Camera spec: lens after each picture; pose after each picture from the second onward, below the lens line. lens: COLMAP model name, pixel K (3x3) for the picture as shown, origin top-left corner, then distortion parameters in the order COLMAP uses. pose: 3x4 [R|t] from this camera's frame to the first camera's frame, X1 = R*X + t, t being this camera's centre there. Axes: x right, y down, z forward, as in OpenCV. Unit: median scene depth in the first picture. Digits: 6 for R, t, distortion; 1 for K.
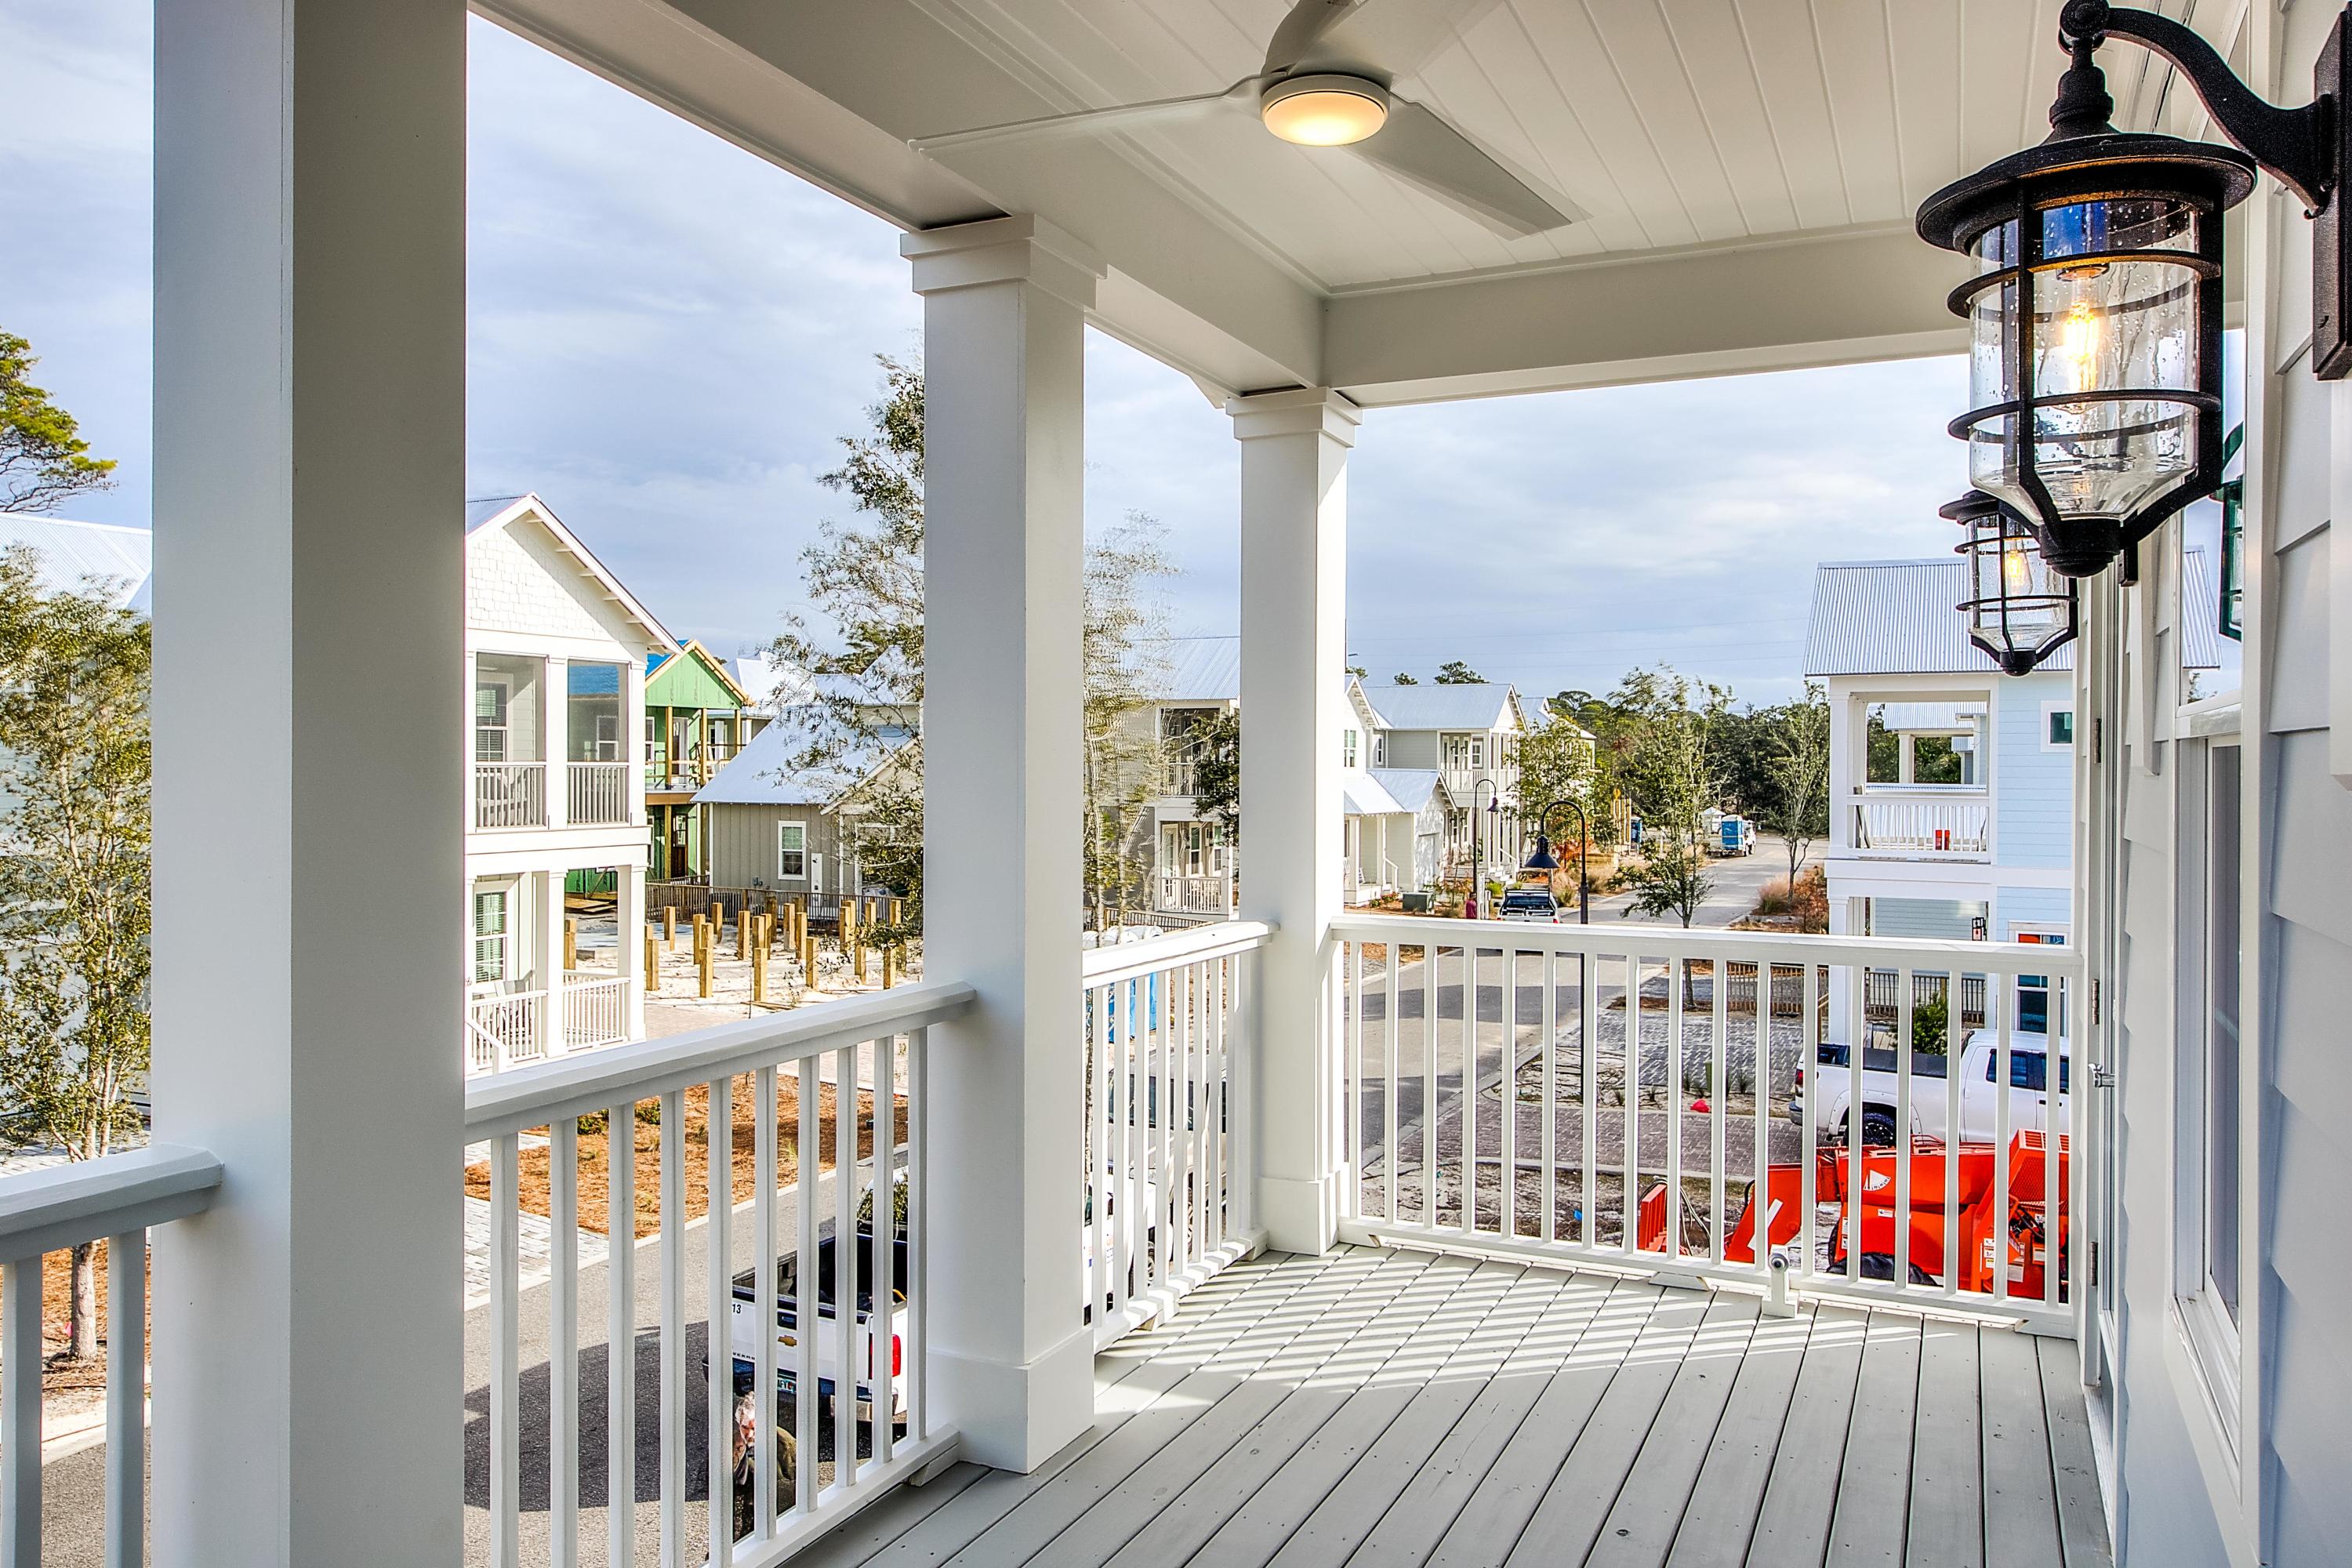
lens RADIAL K [[1688.4, 0, 1178.6], [0, 1688.4, 777.0], [0, 0, 1]] dist [0.048129, 0.001752]
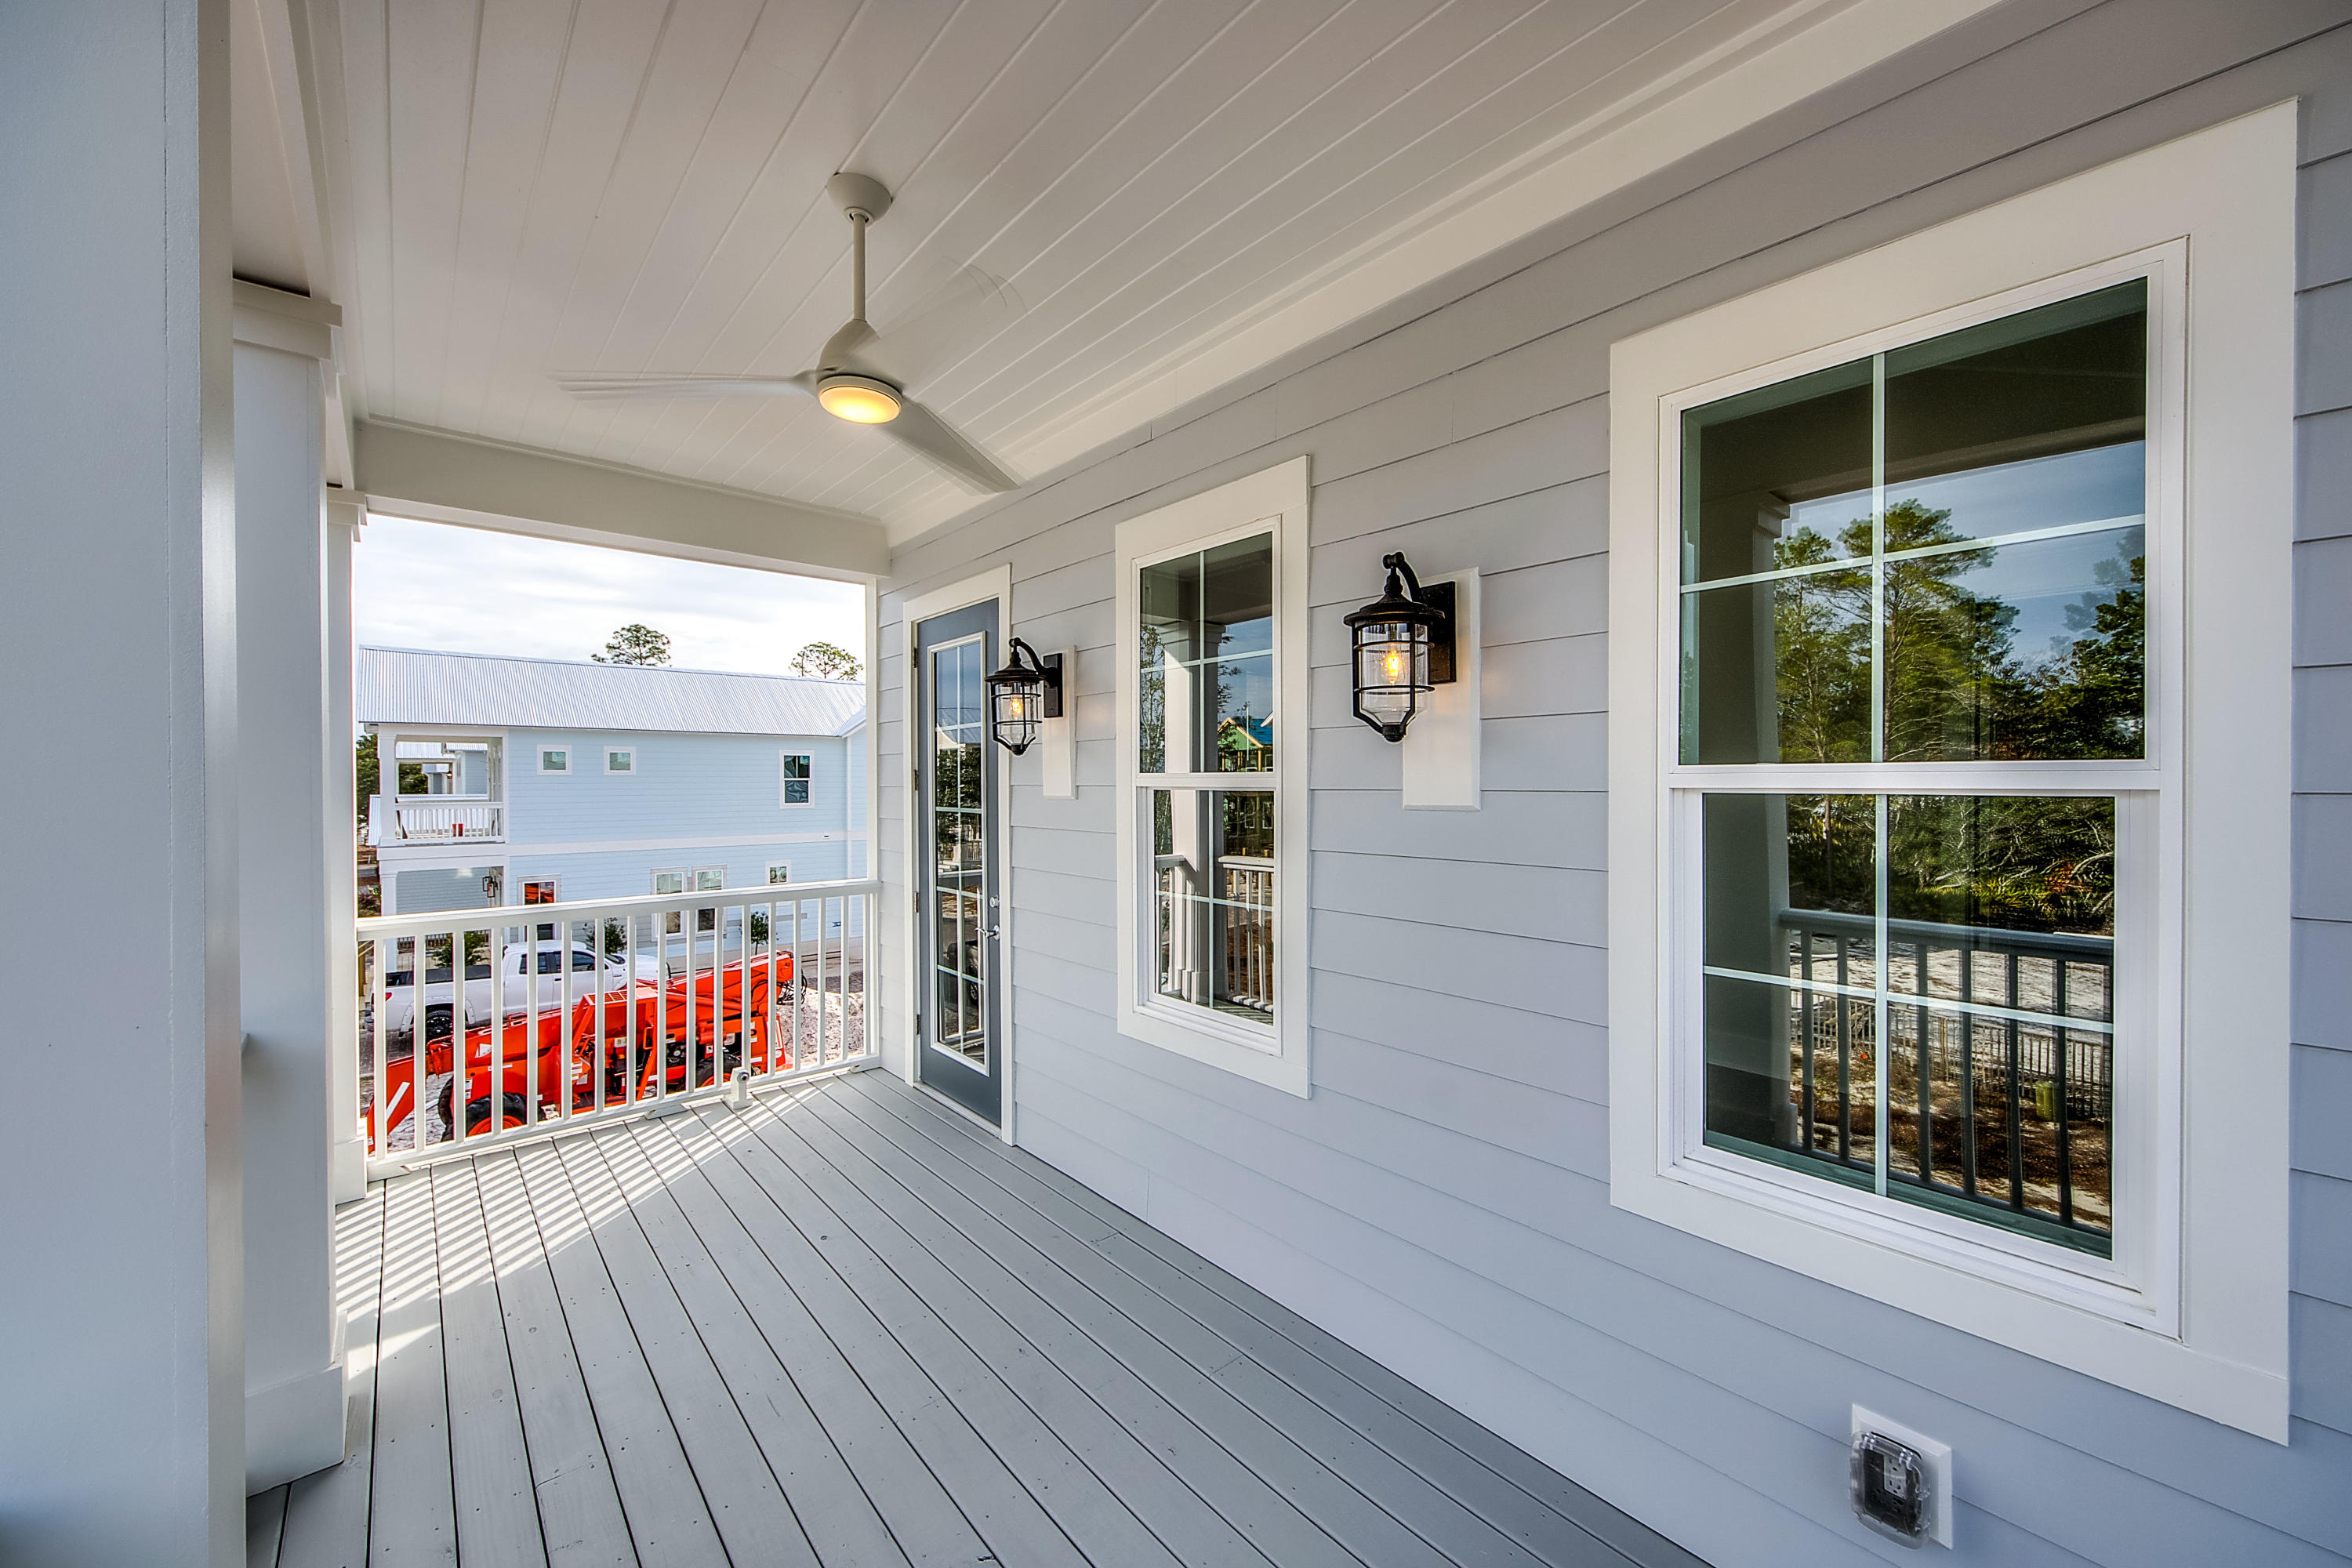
lens RADIAL K [[906.6, 0, 1181.5], [0, 906.6, 783.5], [0, 0, 1]] dist [0.032917, 0.000350]
pose [[0.410775, -0.006972, 0.911710, -0.299250], [0.009418, 0.999950, 0.003404, -0.014819], [-0.911688, 0.007188, 0.410820, 0.187301]]
